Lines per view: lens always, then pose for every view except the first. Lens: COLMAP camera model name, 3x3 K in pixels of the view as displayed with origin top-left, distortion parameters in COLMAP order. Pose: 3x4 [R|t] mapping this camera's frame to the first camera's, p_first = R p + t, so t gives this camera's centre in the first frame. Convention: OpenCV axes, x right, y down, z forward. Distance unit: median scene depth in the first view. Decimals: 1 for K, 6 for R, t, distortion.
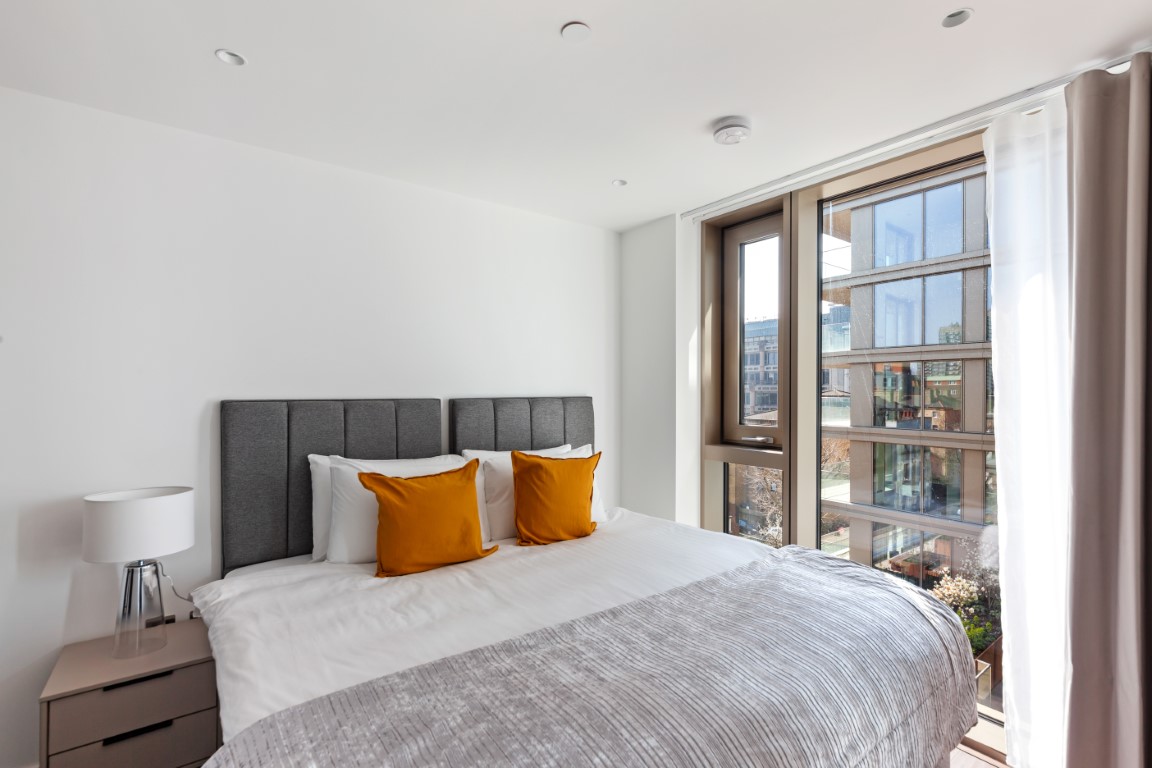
lens RADIAL K [[514.4, 0, 590.2], [0, 514.4, 401.5], [0, 0, 1]] dist [-0.000889, -0.000245]
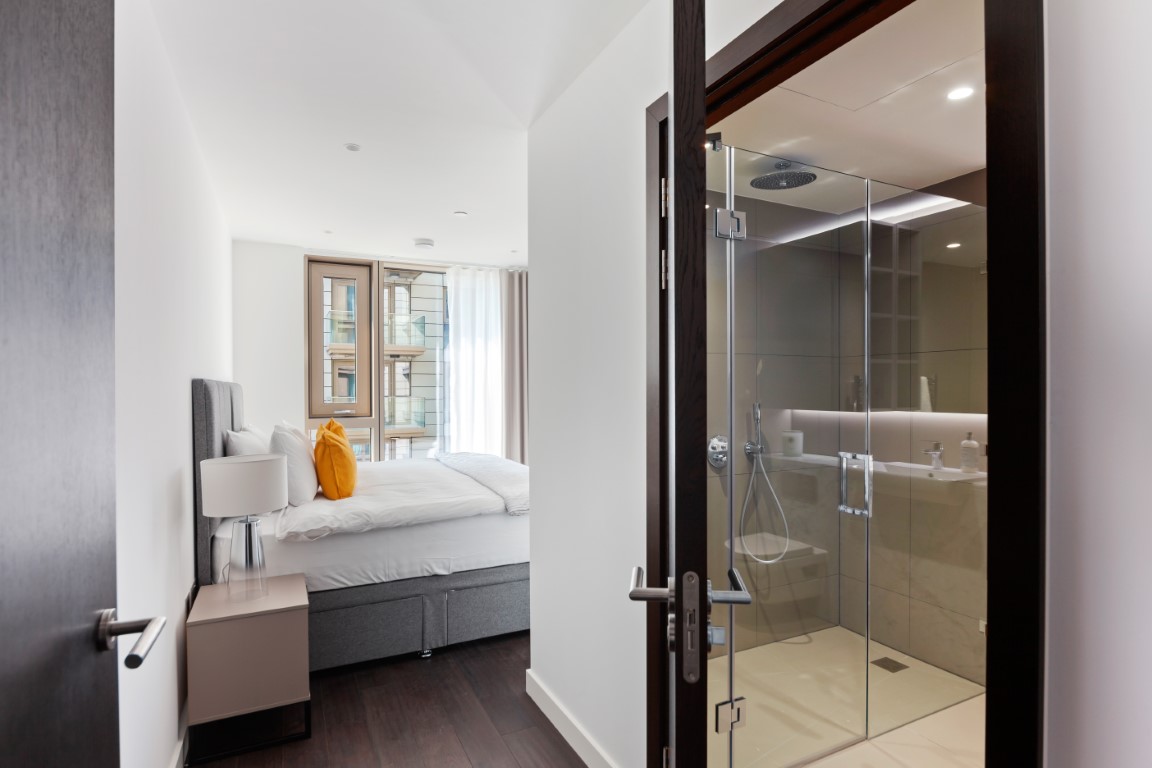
lens RADIAL K [[583.8, 0, 574.7], [0, 583.8, 398.8], [0, 0, 1]] dist [0.001961, 0.000097]
pose [[0.173064, -0.012084, 0.984836, -2.109928], [0.018683, 0.999785, 0.008984, 0.057664], [-0.984733, 0.016845, 0.173253, 0.087717]]
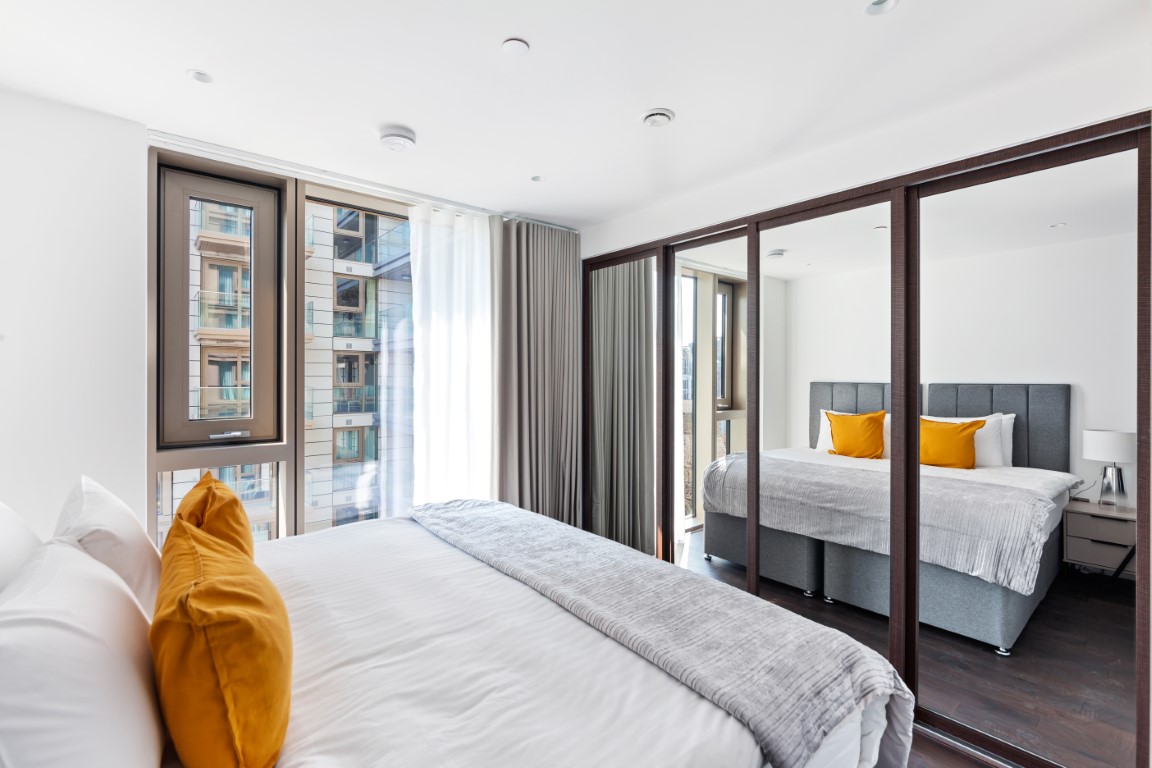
lens RADIAL K [[510.6, 0, 576.1], [0, 510.6, 380.7], [0, 0, 1]] dist [-0.001323, -0.000383]
pose [[-0.068236, -0.002039, 0.997667, -0.969400], [0.015852, 0.999869, 0.003128, -0.016942], [-0.997543, 0.016028, -0.068194, 0.829883]]
